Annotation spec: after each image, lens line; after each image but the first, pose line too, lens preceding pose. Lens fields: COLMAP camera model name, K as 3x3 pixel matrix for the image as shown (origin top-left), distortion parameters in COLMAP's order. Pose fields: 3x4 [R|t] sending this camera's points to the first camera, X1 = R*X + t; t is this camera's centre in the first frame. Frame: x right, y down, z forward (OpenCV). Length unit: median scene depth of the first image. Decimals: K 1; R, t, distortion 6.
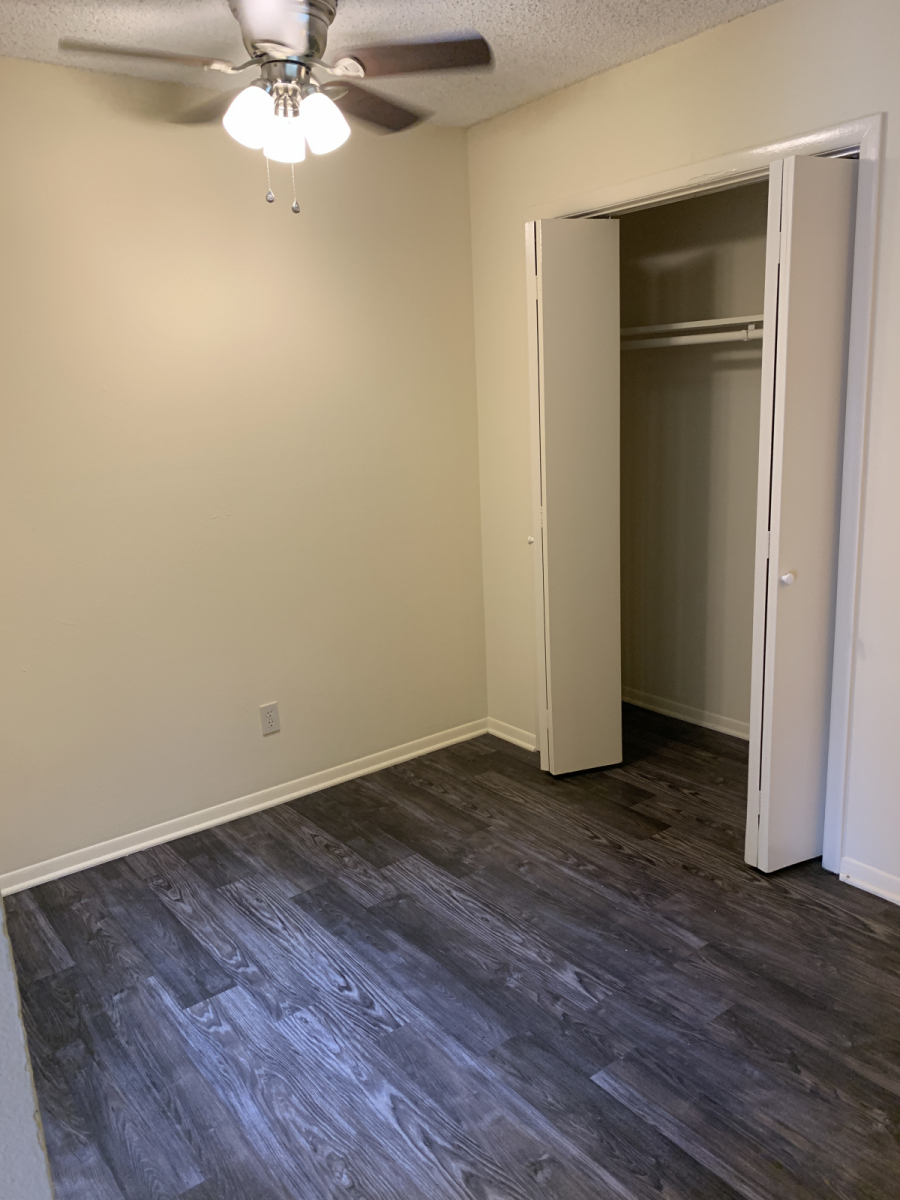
lens RADIAL K [[910.0, 0, 445.7], [0, 910.0, 597.6], [0, 0, 1]] dist [0.093961, -0.140901]
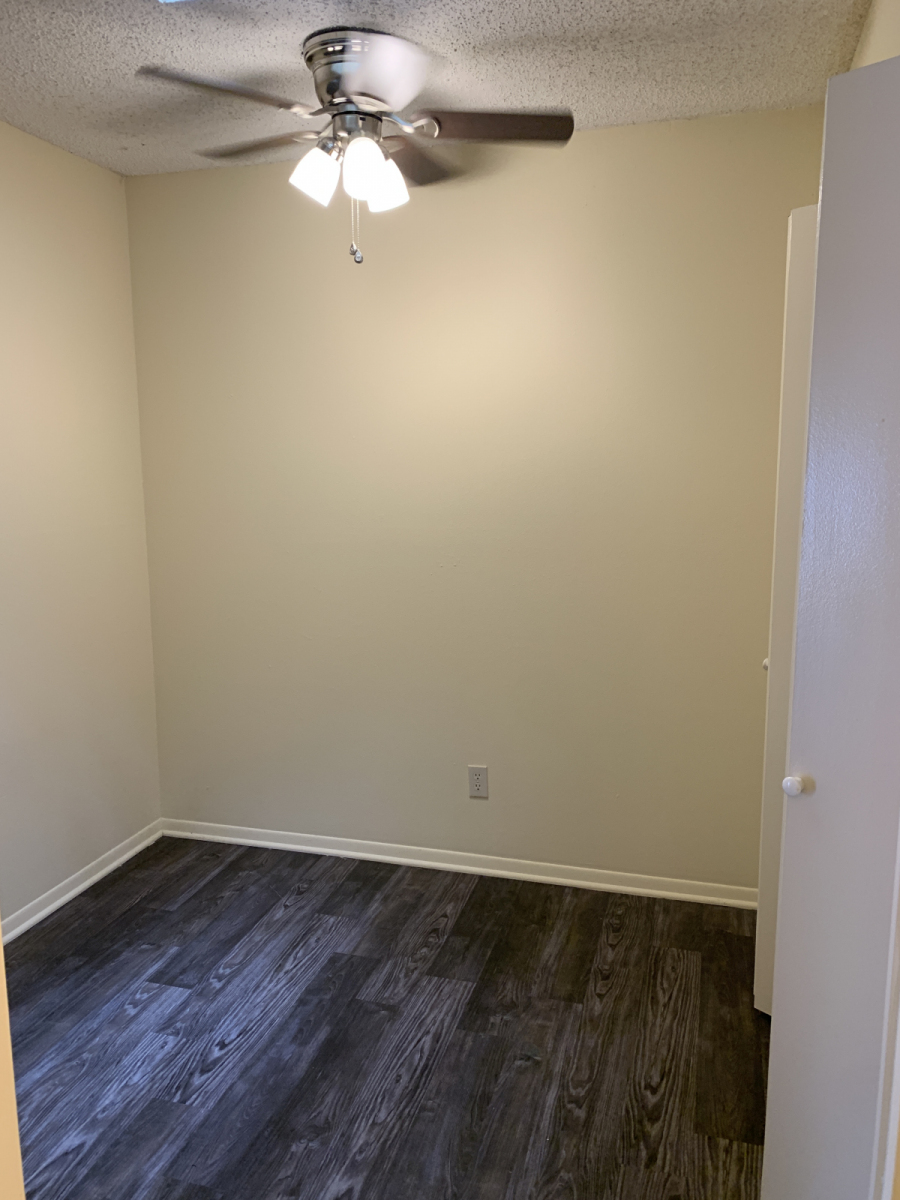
lens RADIAL K [[930.2, 0, 449.5], [0, 930.2, 585.1], [0, 0, 1]] dist [0.040446, -0.037399]
pose [[0.596461, 0.152694, -0.787984, 0.641988], [-0.203359, 0.978454, 0.035672, -0.116902], [0.776453, 0.138966, 0.614662, 0.443765]]
